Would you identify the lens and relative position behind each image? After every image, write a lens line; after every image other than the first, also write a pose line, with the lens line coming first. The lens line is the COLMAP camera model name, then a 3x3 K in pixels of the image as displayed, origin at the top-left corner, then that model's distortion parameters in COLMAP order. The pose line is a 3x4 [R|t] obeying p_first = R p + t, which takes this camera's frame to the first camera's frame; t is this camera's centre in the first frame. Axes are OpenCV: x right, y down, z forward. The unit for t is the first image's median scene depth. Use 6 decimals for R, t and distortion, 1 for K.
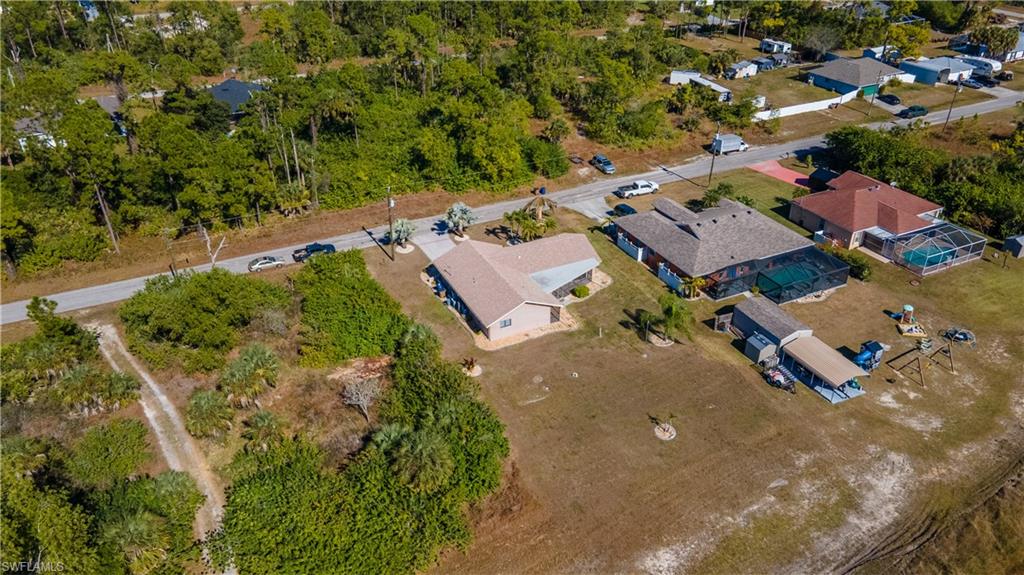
lens RADIAL K [[767.8, 0, 506.2], [0, 767.8, 261.9], [0, 0, 1]] dist [0.011428, 0.058917]
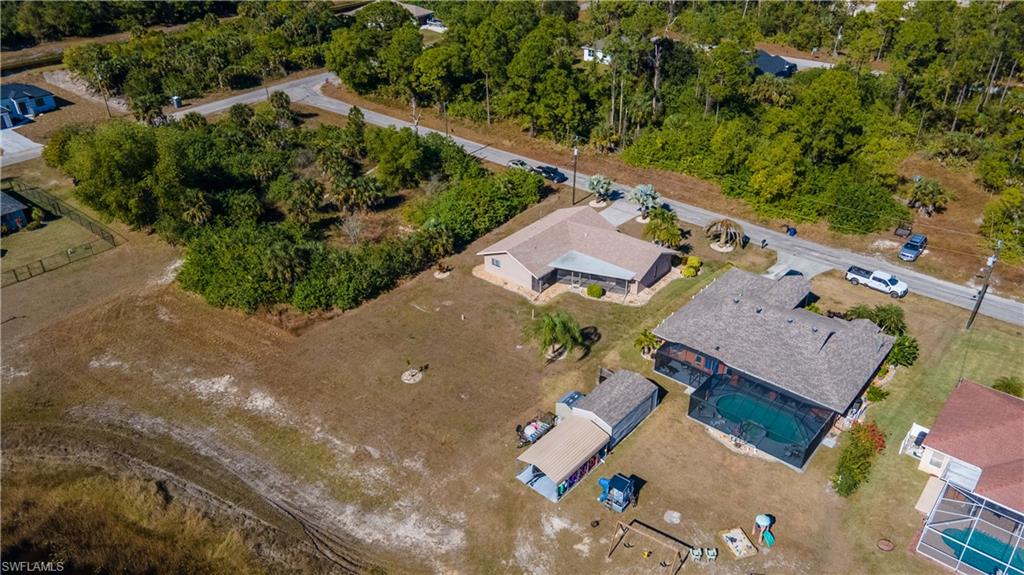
lens RADIAL K [[751.9, 0, 503.9], [0, 751.9, 287.1], [0, 0, 1]] dist [0.003766, 0.054621]
pose [[0.401150, 0.475740, -0.782784, 0.720579], [-0.433133, 0.851501, 0.295537, -0.177956], [0.807140, 0.220495, 0.547638, 0.353960]]
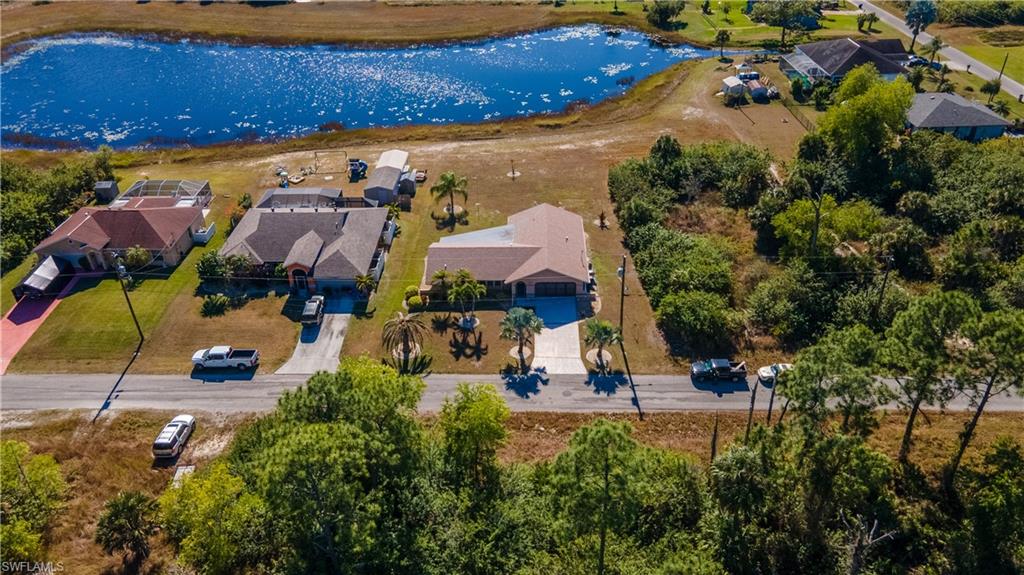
lens RADIAL K [[767.8, 0, 506.2], [0, 767.8, 261.9], [0, 0, 1]] dist [0.011428, 0.058917]
pose [[-0.891221, -0.201852, 0.406179, -0.352060], [0.245331, 0.538684, 0.805997, -0.729198], [-0.381494, 0.817970, -0.430566, 1.332120]]
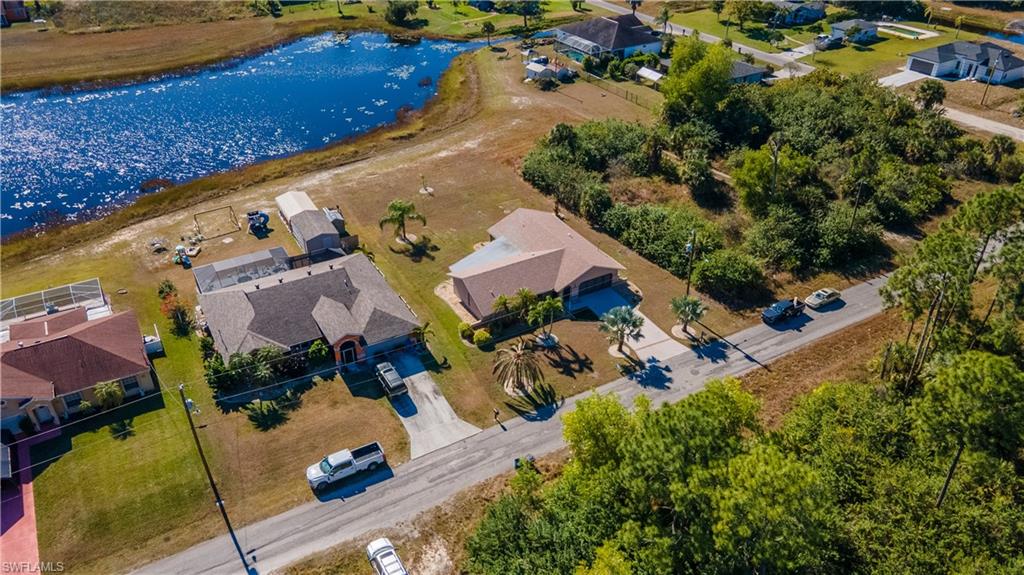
lens RADIAL K [[767.8, 0, 506.2], [0, 767.8, 261.9], [0, 0, 1]] dist [0.011428, 0.058917]
pose [[-0.997227, 0.051649, -0.053573, 0.094696], [-0.019986, 0.507574, 0.861376, -0.764450], [0.071681, 0.860059, -0.505135, 1.374971]]
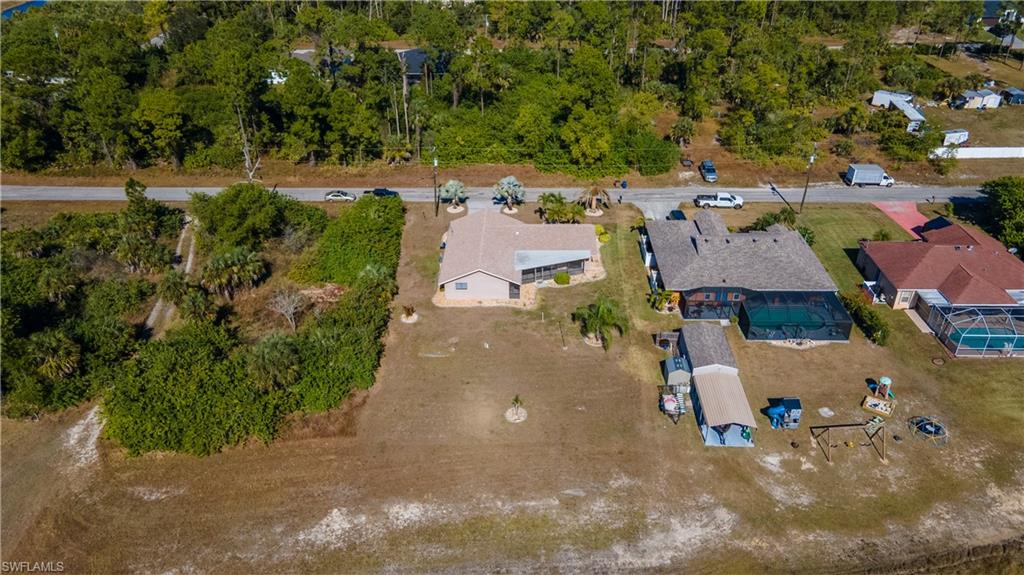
lens RADIAL K [[767.8, 0, 506.2], [0, 767.8, 261.9], [0, 0, 1]] dist [0.011428, 0.058917]
pose [[0.891328, 0.221603, -0.395507, 0.388057], [-0.218306, 0.974387, 0.053969, -0.019104], [0.397337, 0.038238, 0.916876, 0.043253]]
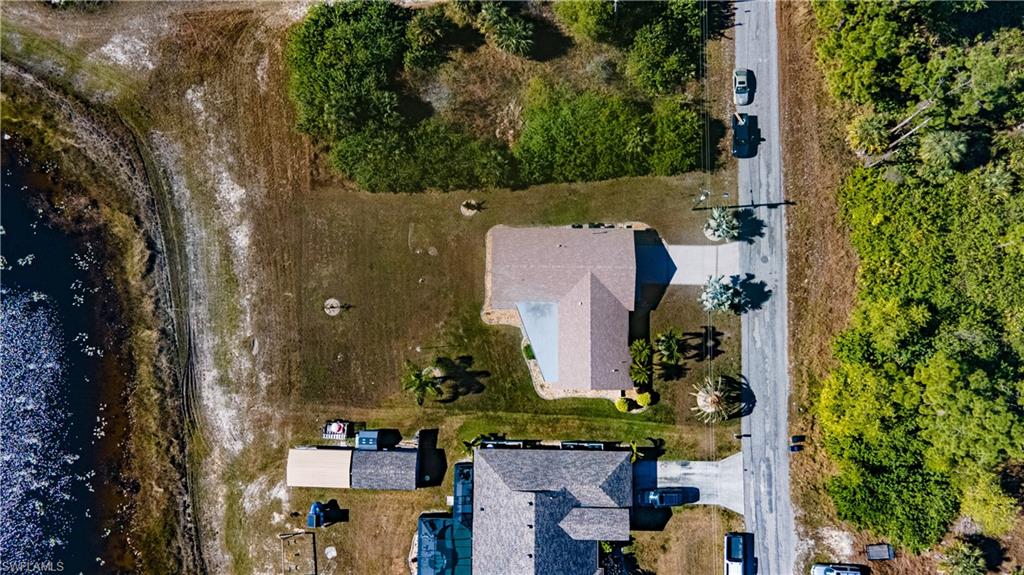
lens RADIAL K [[751.9, 0, 503.9], [0, 751.9, 287.1], [0, 0, 1]] dist [0.003766, 0.054621]
pose [[-0.437660, 0.897054, -0.061224, 0.089505], [-0.380174, -0.122916, 0.916711, -0.750459], [0.814814, 0.424483, 0.394832, 0.506963]]
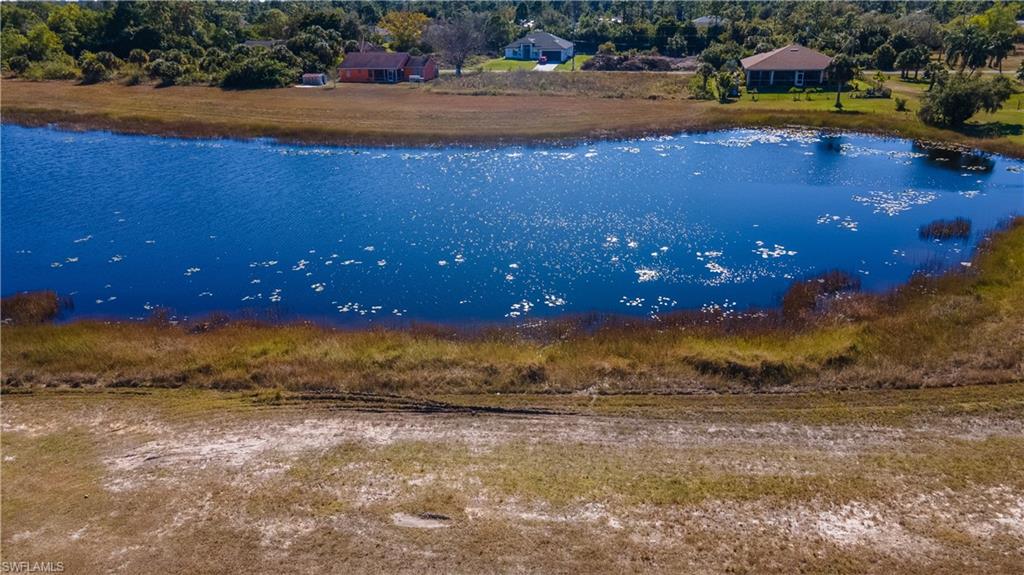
lens RADIAL K [[767.8, 0, 506.2], [0, 767.8, 261.9], [0, 0, 1]] dist [0.011428, 0.058917]
pose [[-0.794503, -0.171990, 0.582396, 0.079166], [0.312293, 0.706794, 0.634756, -0.017129], [-0.520805, 0.686194, -0.507838, 0.705105]]
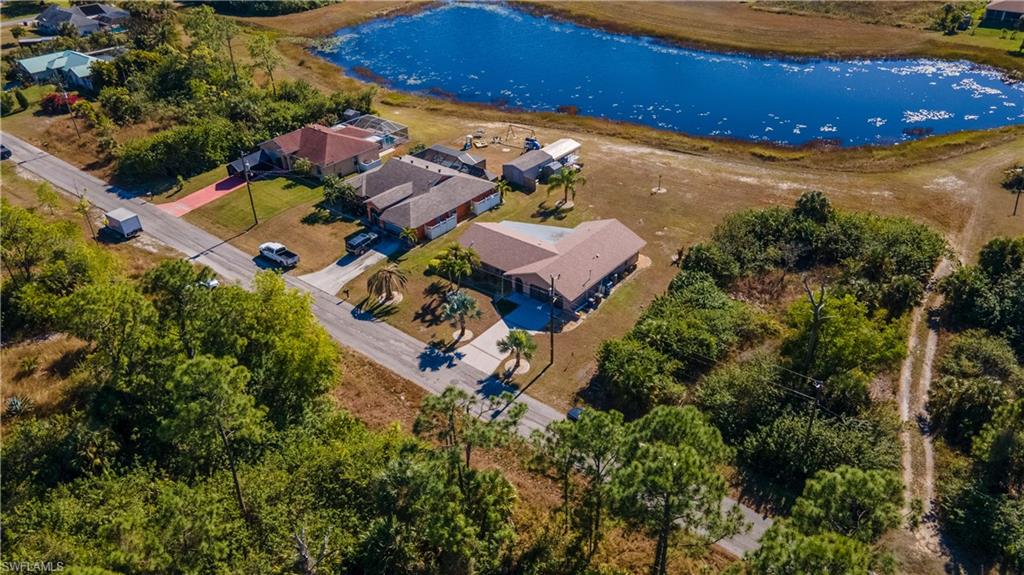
lens RADIAL K [[767.8, 0, 506.2], [0, 767.8, 261.9], [0, 0, 1]] dist [0.011428, 0.058917]
pose [[-0.427390, -0.432626, 0.793834, -0.708480], [0.458557, 0.653002, 0.602756, -0.566422], [-0.779143, 0.621630, -0.080703, 1.041634]]
